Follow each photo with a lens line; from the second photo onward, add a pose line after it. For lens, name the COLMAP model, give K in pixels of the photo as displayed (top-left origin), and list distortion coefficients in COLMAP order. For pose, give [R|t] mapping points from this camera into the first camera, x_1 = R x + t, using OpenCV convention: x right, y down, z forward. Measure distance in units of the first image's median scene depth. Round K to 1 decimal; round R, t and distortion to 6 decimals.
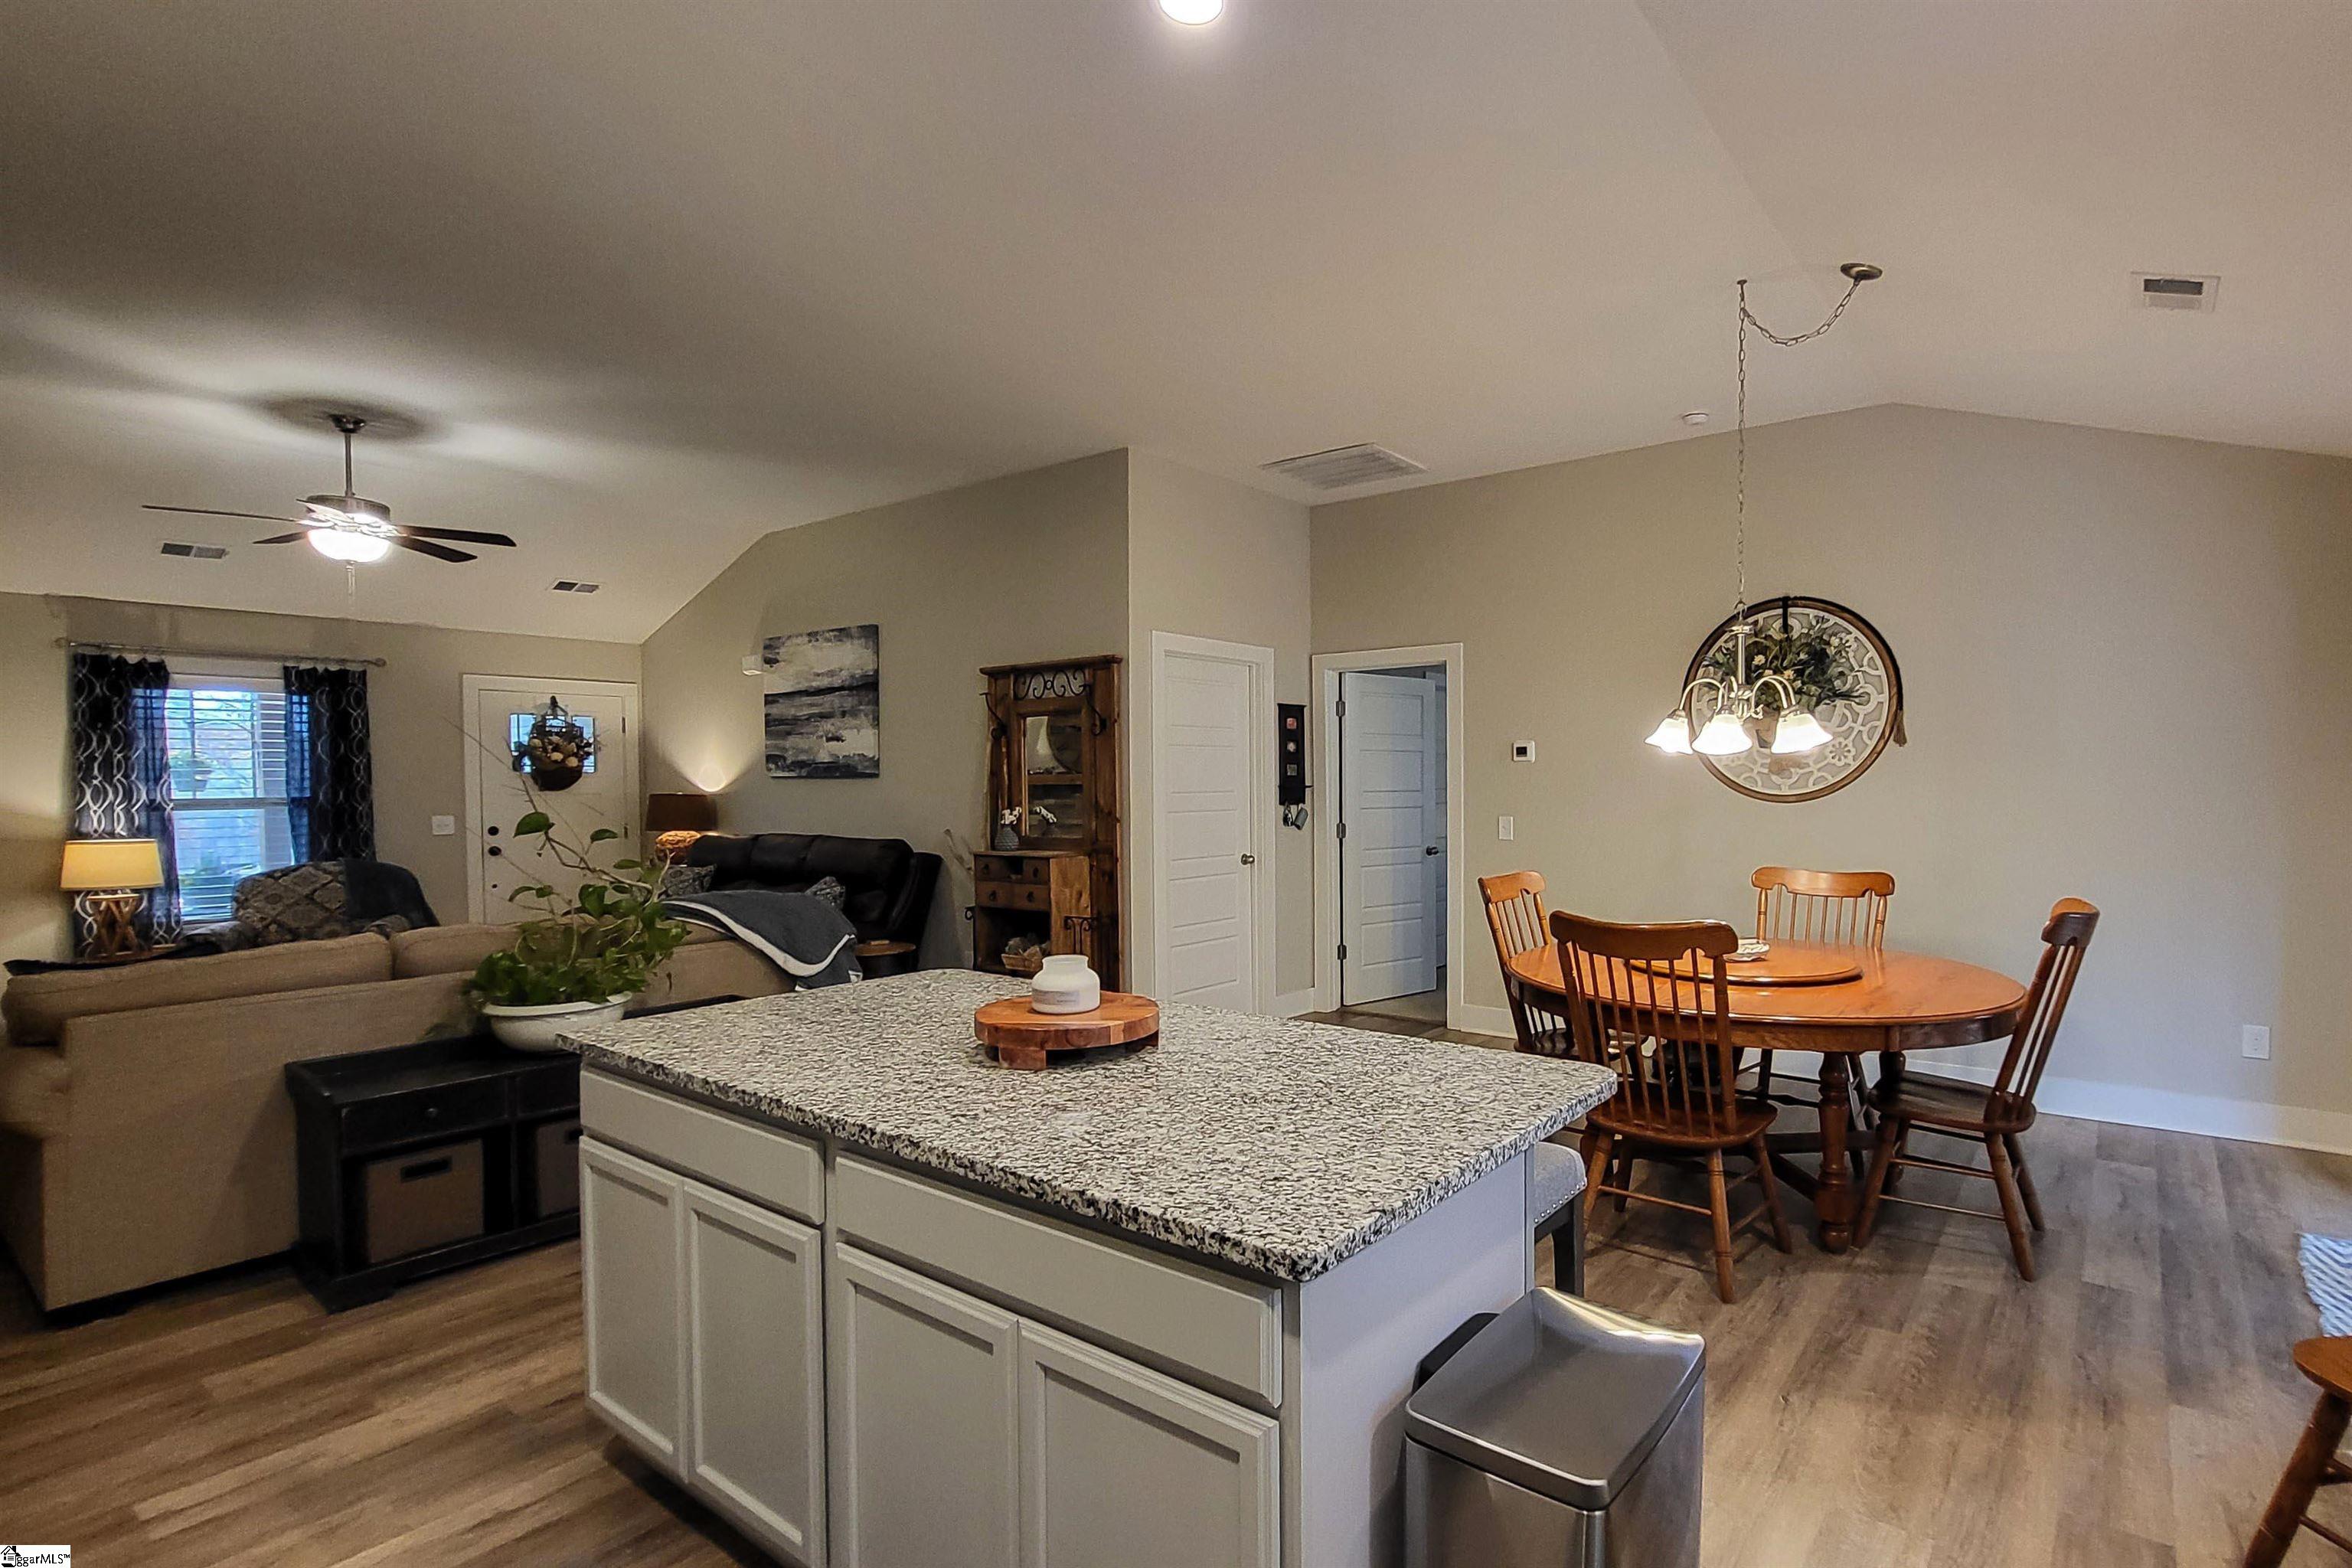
lens RADIAL K [[1144.2, 0, 1300.2], [0, 1144.2, 801.7], [0, 0, 1]] dist [0.001858, 0.000372]
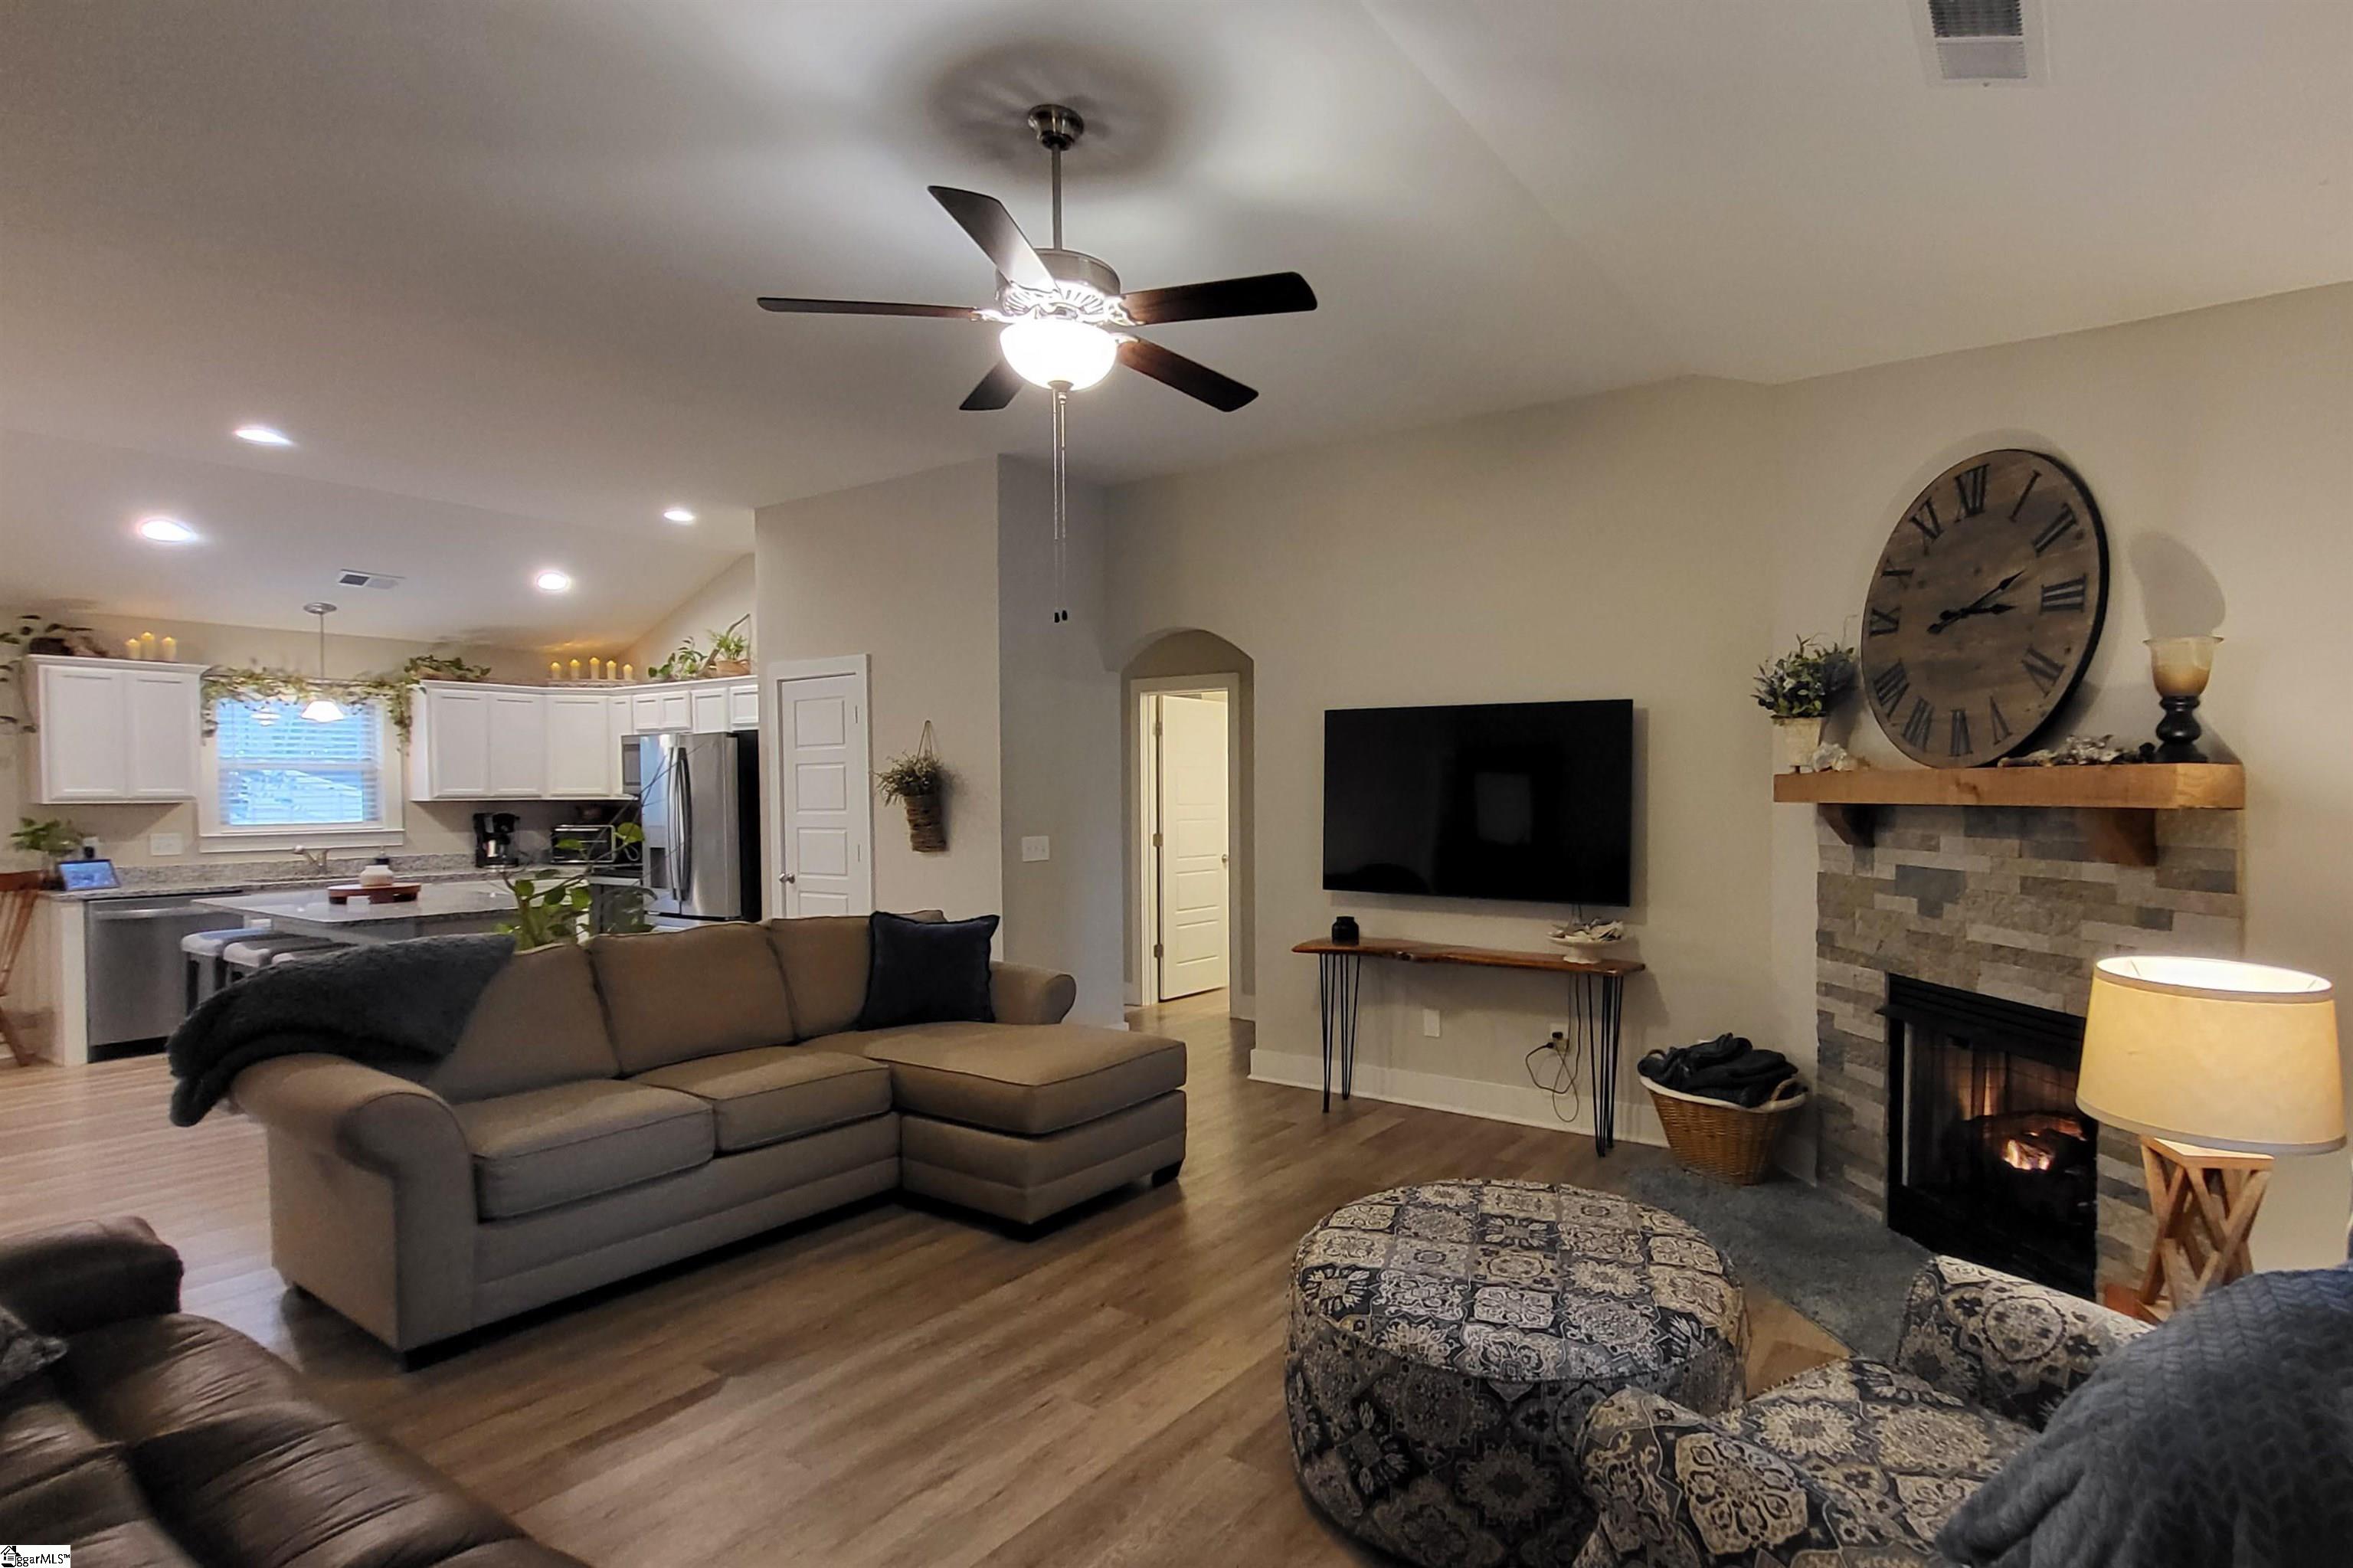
lens RADIAL K [[1136.8, 0, 1368.0], [0, 1136.8, 805.4], [0, 0, 1]] dist [0.001705, 0.000189]
pose [[-0.996822, 0.010126, -0.079010, -0.679836], [0.007283, 0.999318, 0.036190, -0.022896], [0.079323, 0.035499, -0.996217, 1.136609]]
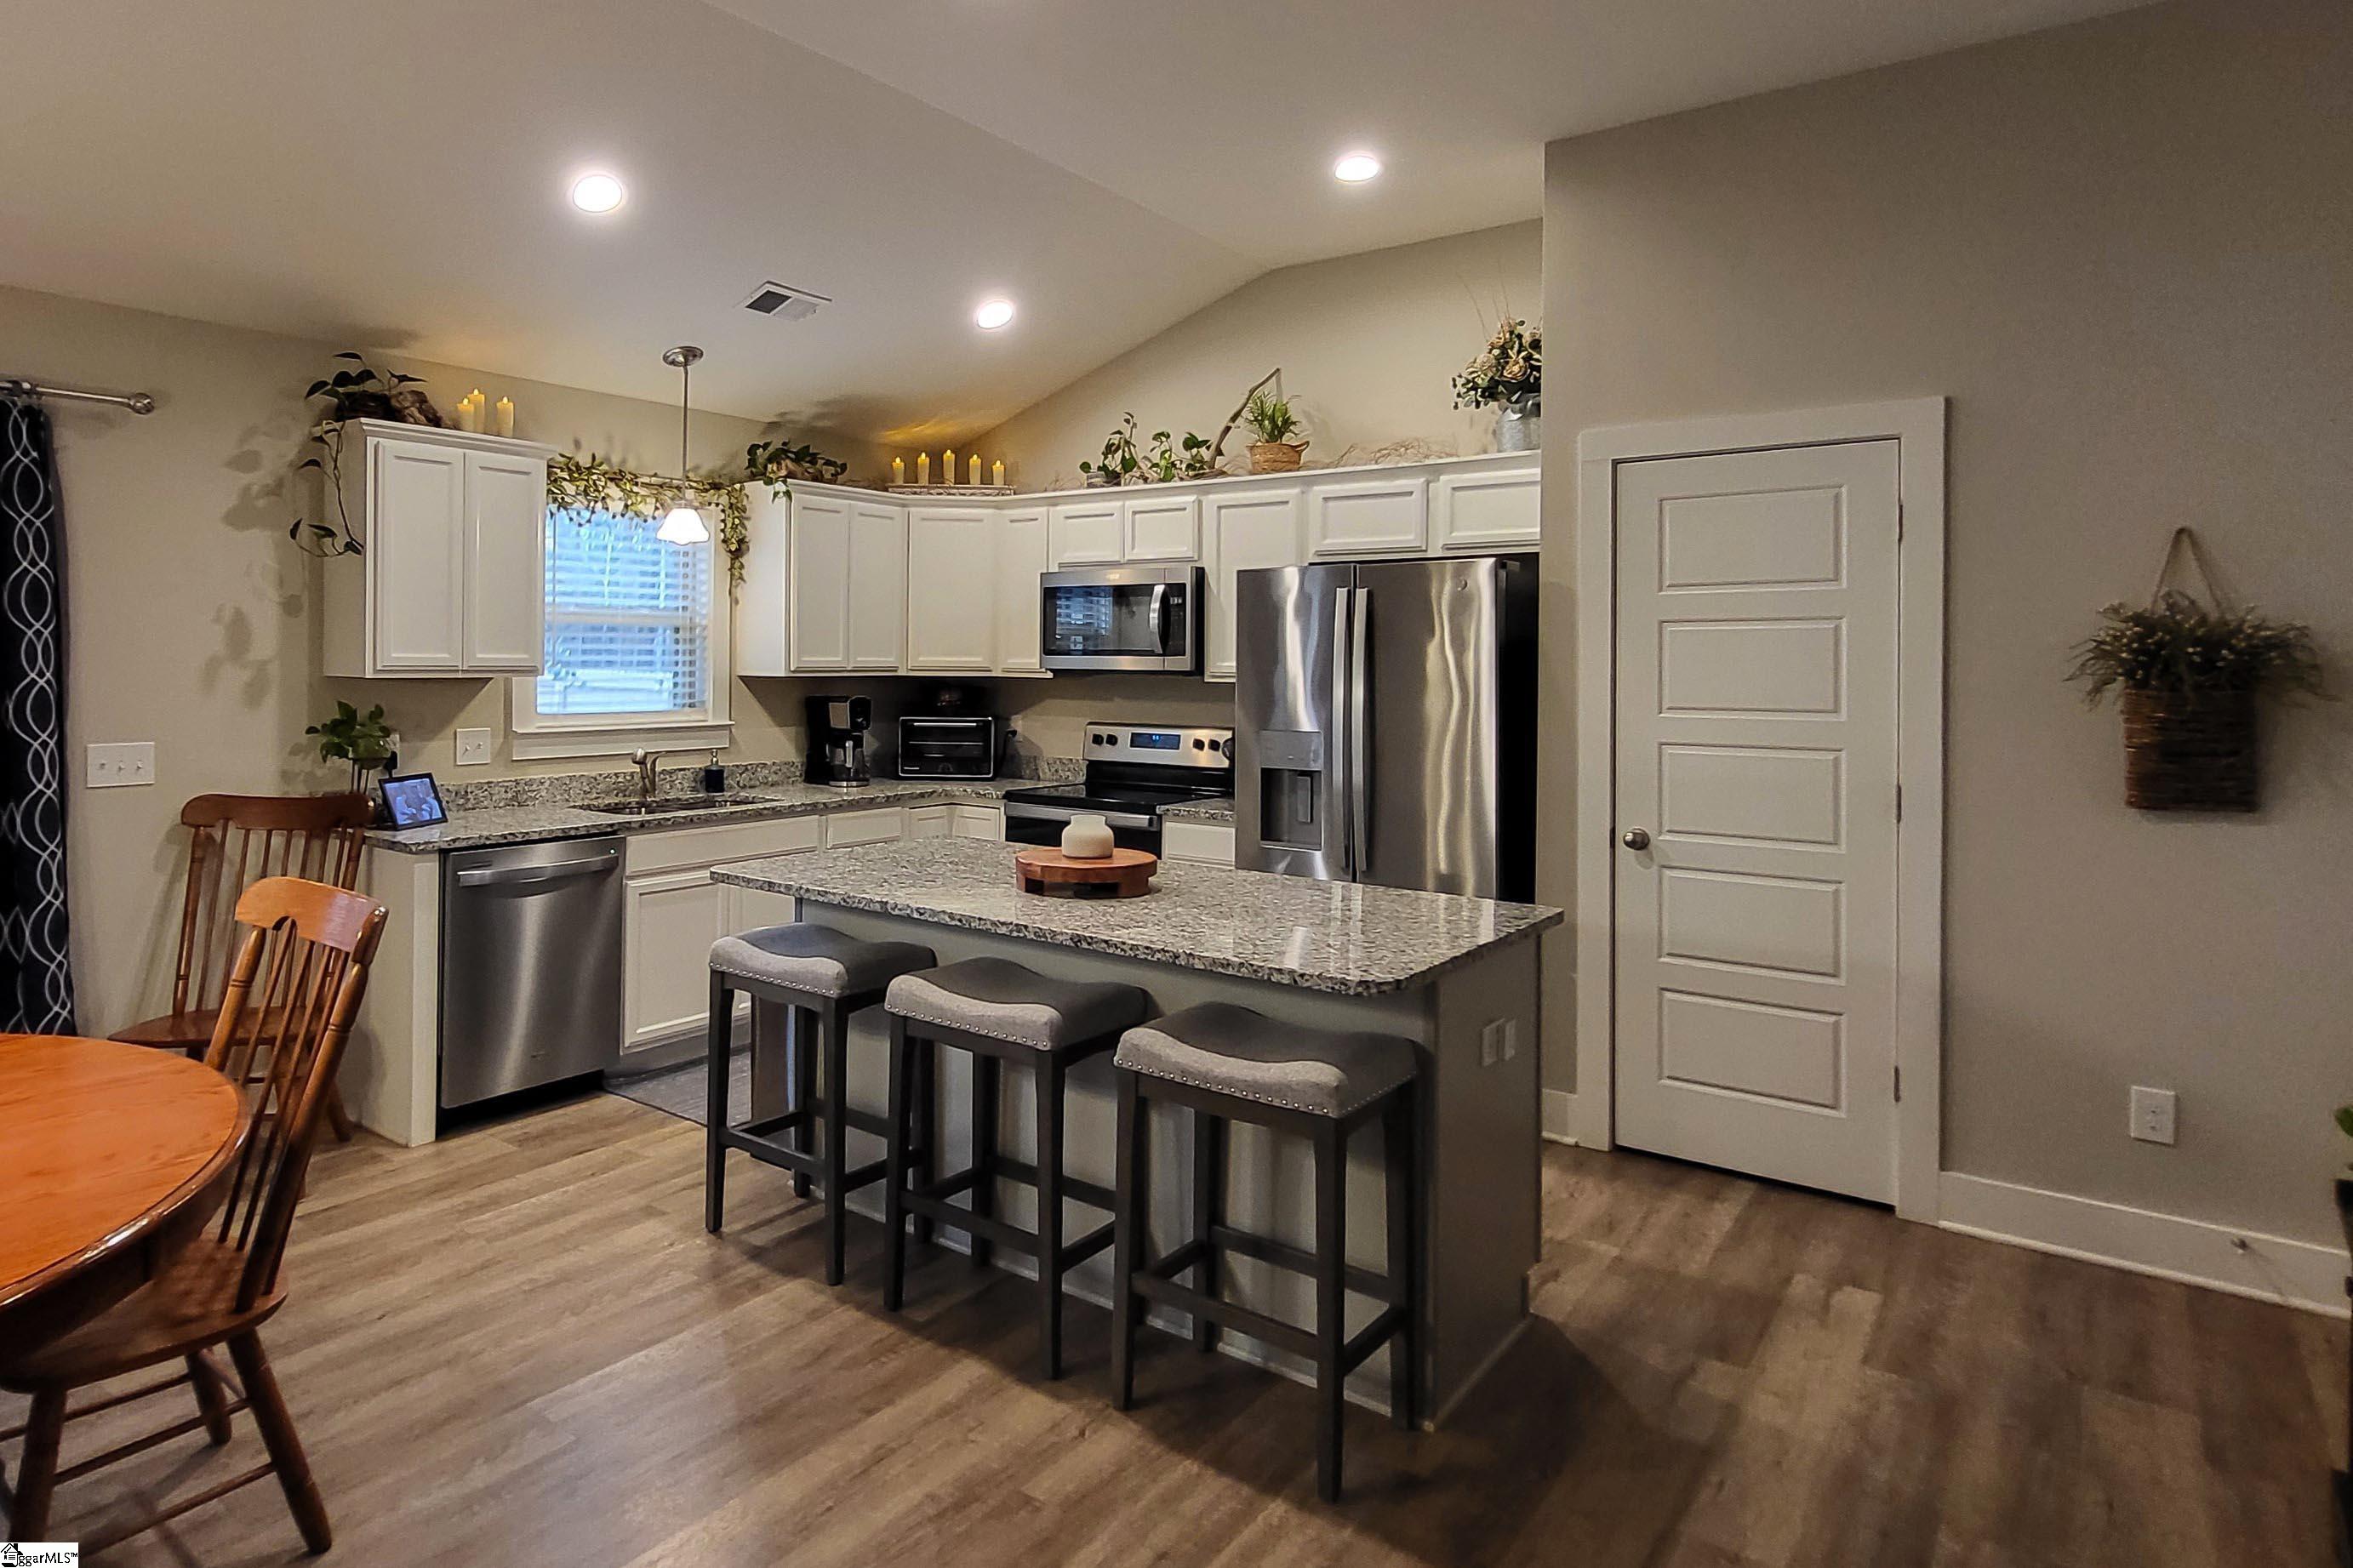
lens RADIAL K [[1347.2, 0, 1041.6], [0, 1347.2, 662.4], [0, 0, 1]] dist [-0.000267, 0.001191]
pose [[-0.998669, -0.004089, 0.051417, -0.067657], [-0.002919, 0.999735, 0.022819, -0.021099], [-0.051497, 0.022638, -0.998417, 0.764730]]
